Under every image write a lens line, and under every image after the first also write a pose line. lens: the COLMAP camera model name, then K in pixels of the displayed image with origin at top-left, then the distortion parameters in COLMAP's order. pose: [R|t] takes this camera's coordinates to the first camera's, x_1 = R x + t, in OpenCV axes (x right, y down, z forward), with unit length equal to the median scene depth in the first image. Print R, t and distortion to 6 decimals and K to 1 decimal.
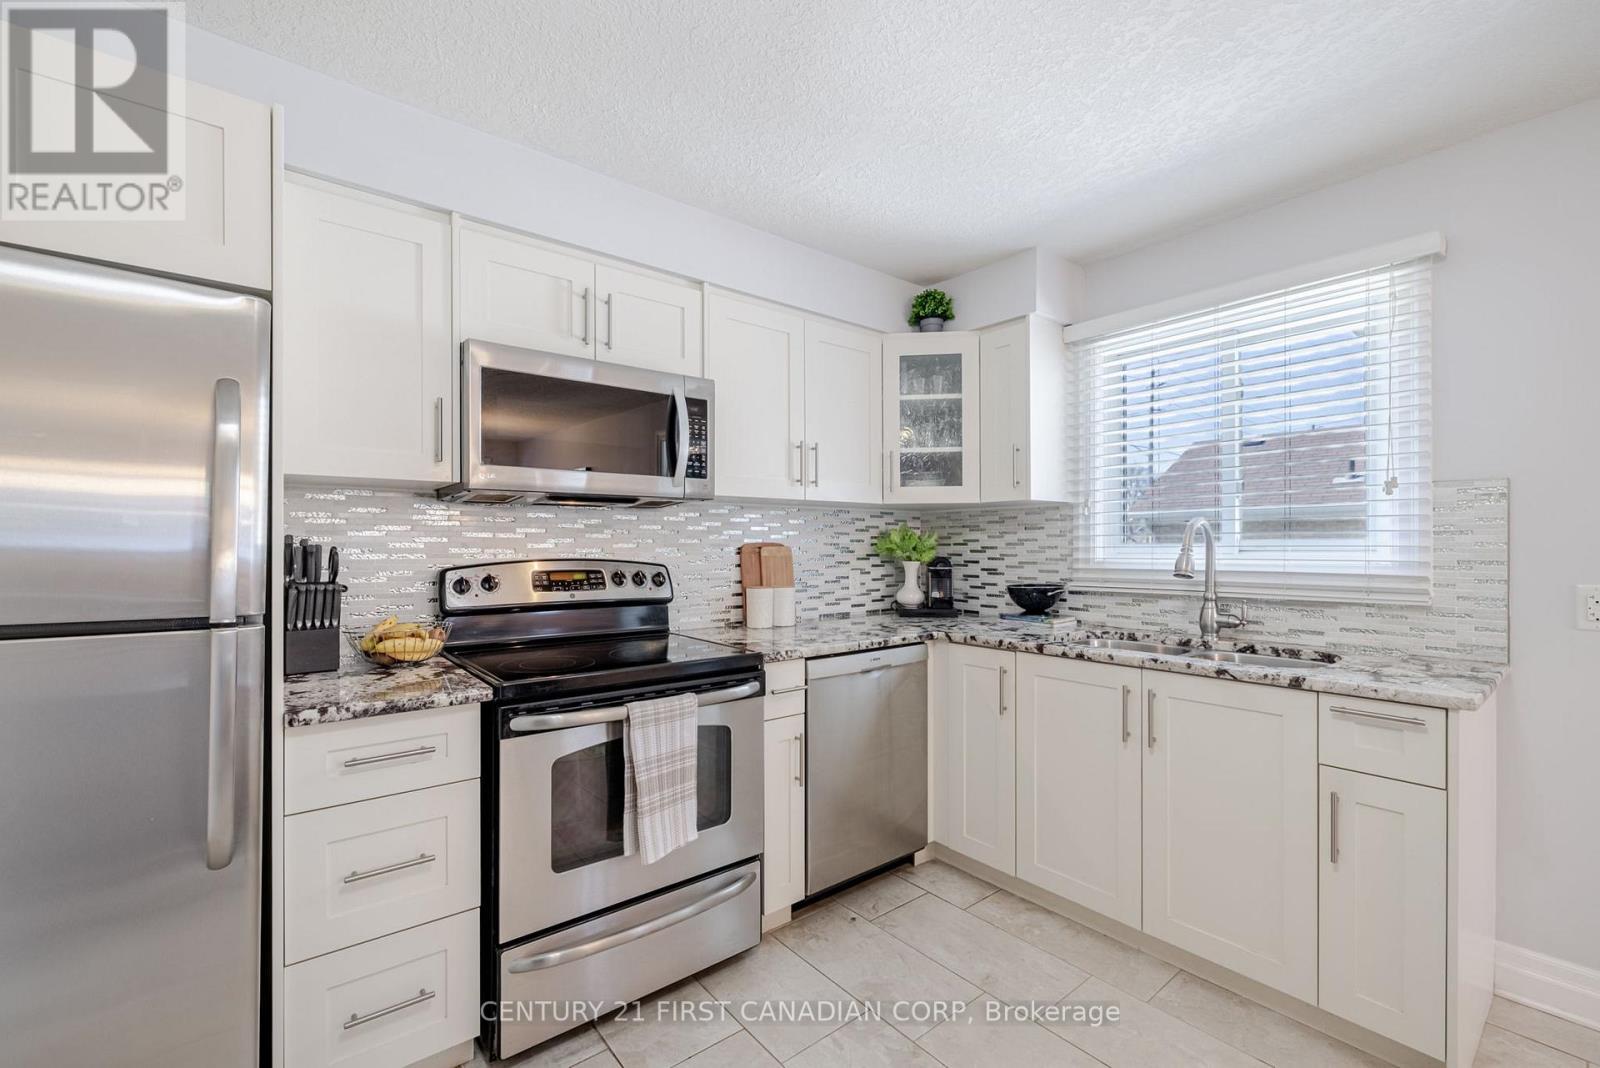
lens RADIAL K [[673.7, 0, 799.1], [0, 673.7, 544.8], [0, 0, 1]] dist [-0.003023, 0.000245]
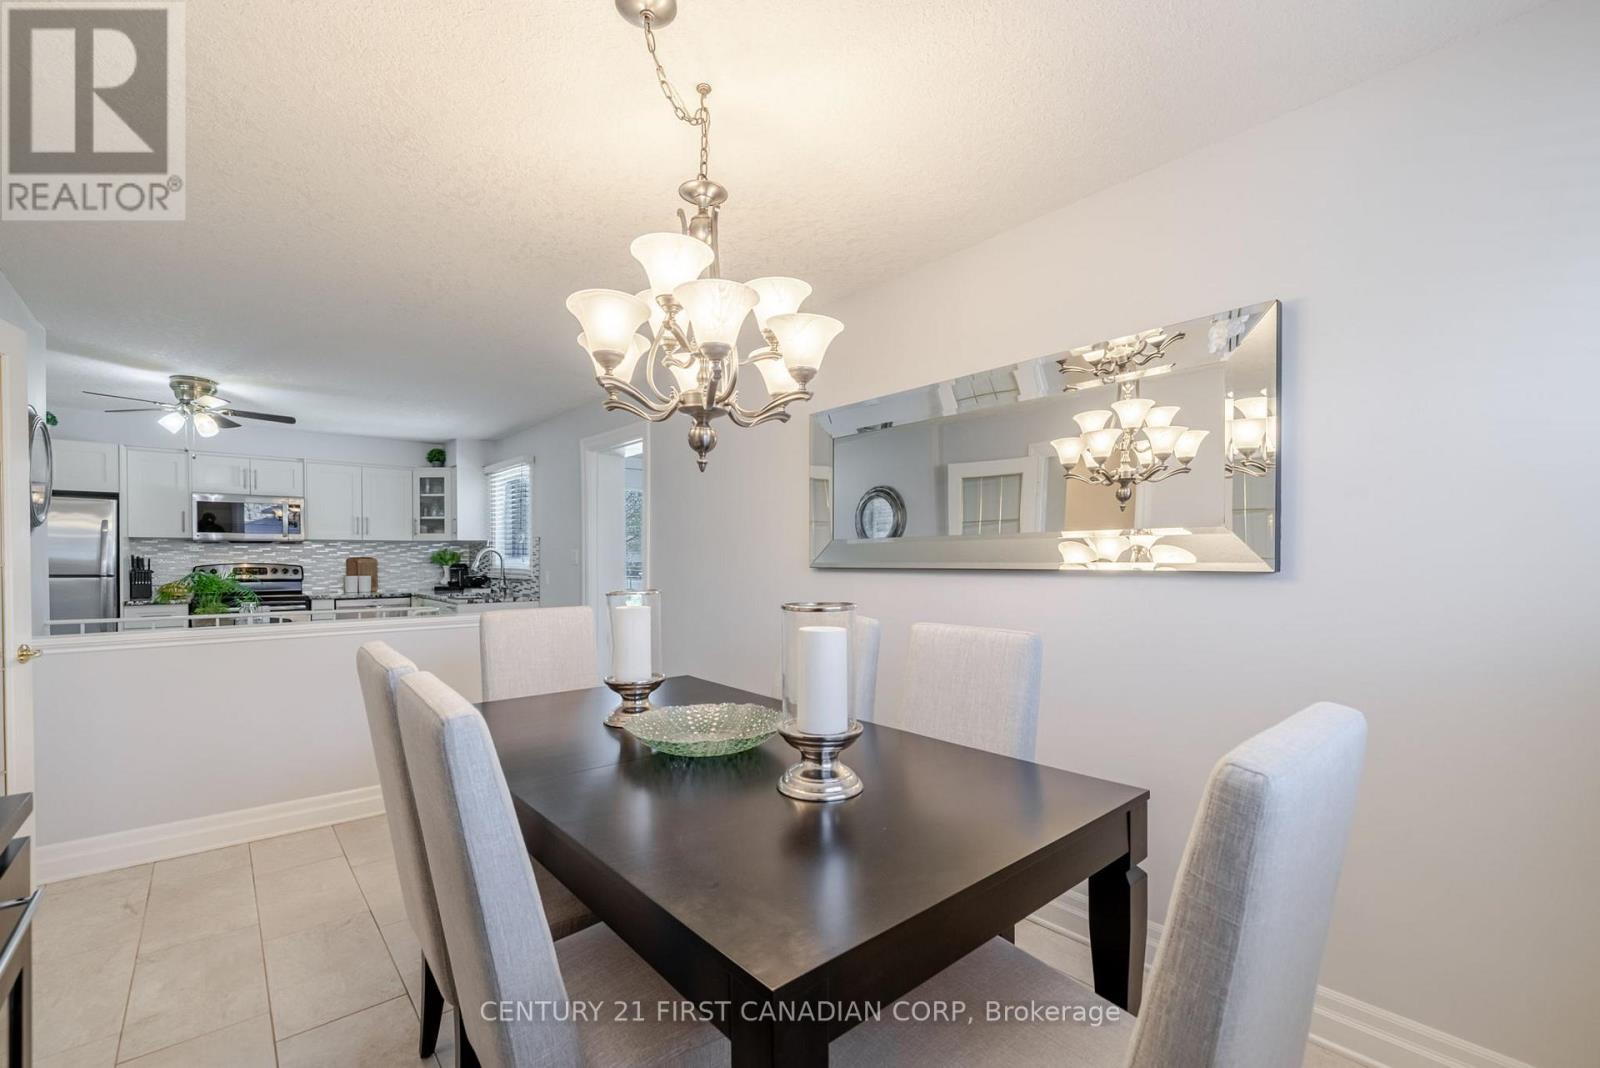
lens RADIAL K [[673.7, 0, 797.7], [0, 673.7, 569.2], [0, 0, 1]] dist [-0.003023, 0.000245]
pose [[0.999576, 0.001952, 0.029062, 1.794622], [-0.002502, 0.999819, 0.018883, -0.011676], [-0.029020, -0.018947, 0.999399, -1.781715]]
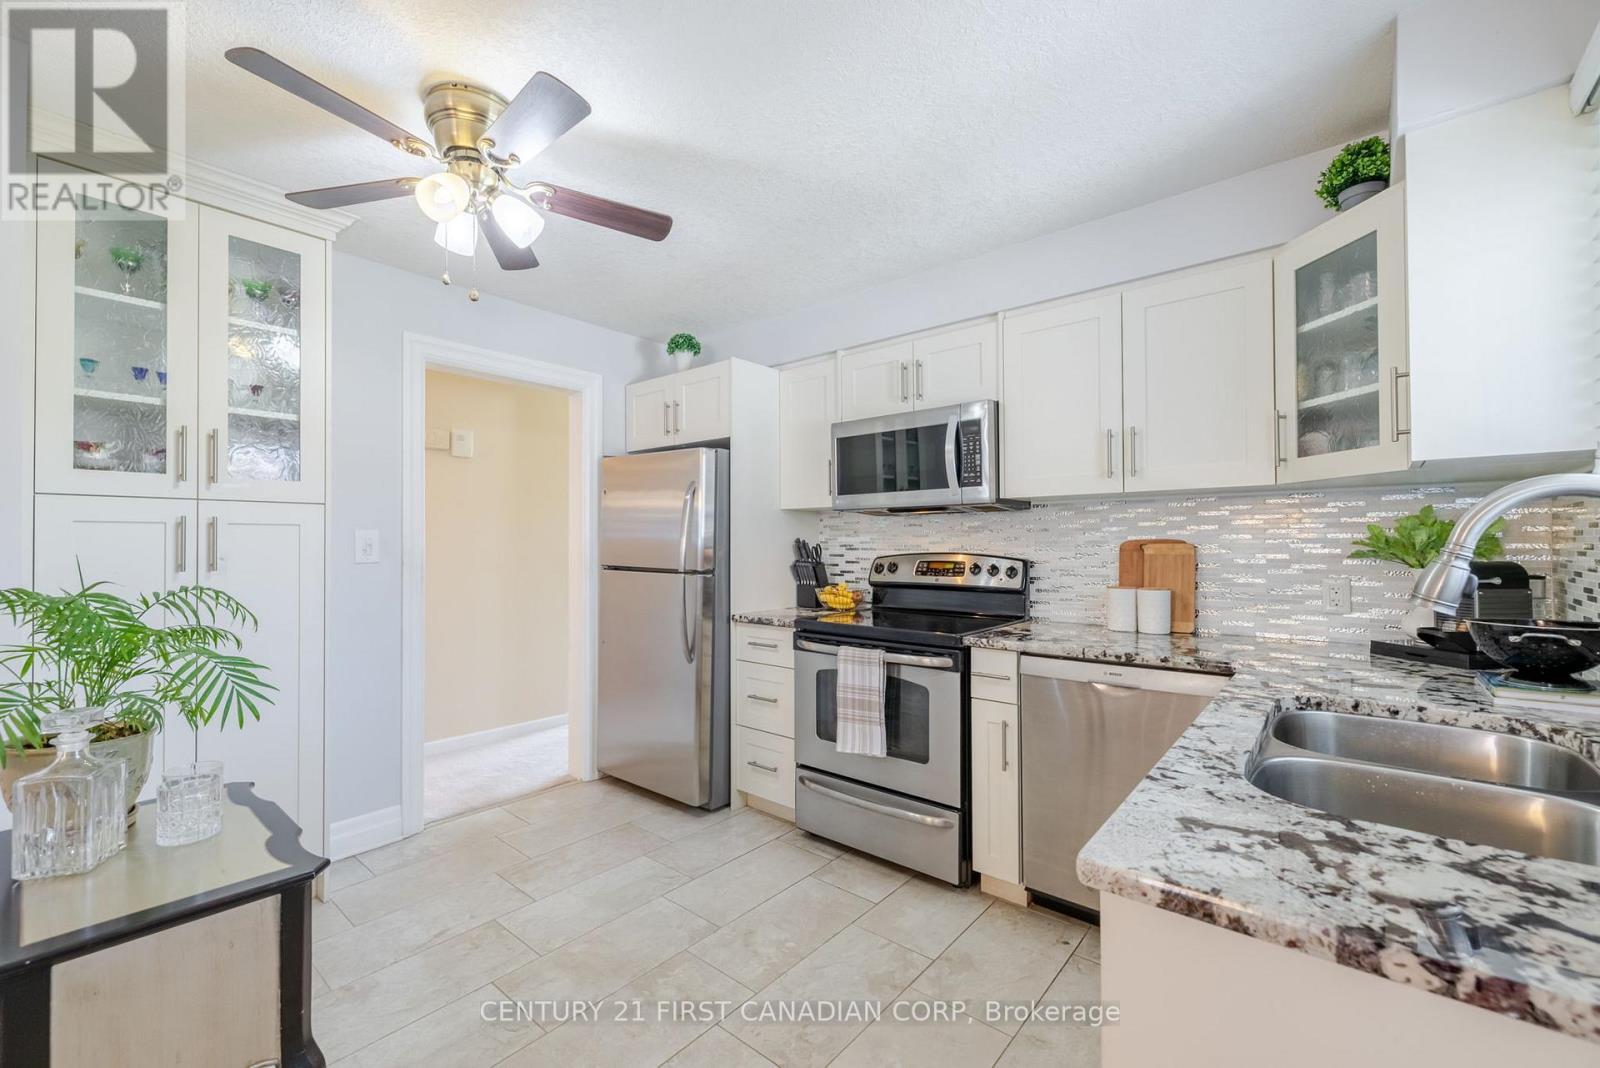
lens RADIAL K [[673.7, 0, 790.5], [0, 673.7, 540.8], [0, 0, 1]] dist [-0.003023, 0.000245]
pose [[0.175147, -0.001918, -0.984541, 0.948638], [0.004171, 0.999991, -0.001206, -0.002989], [0.984534, -0.003895, 0.175153, 0.468698]]
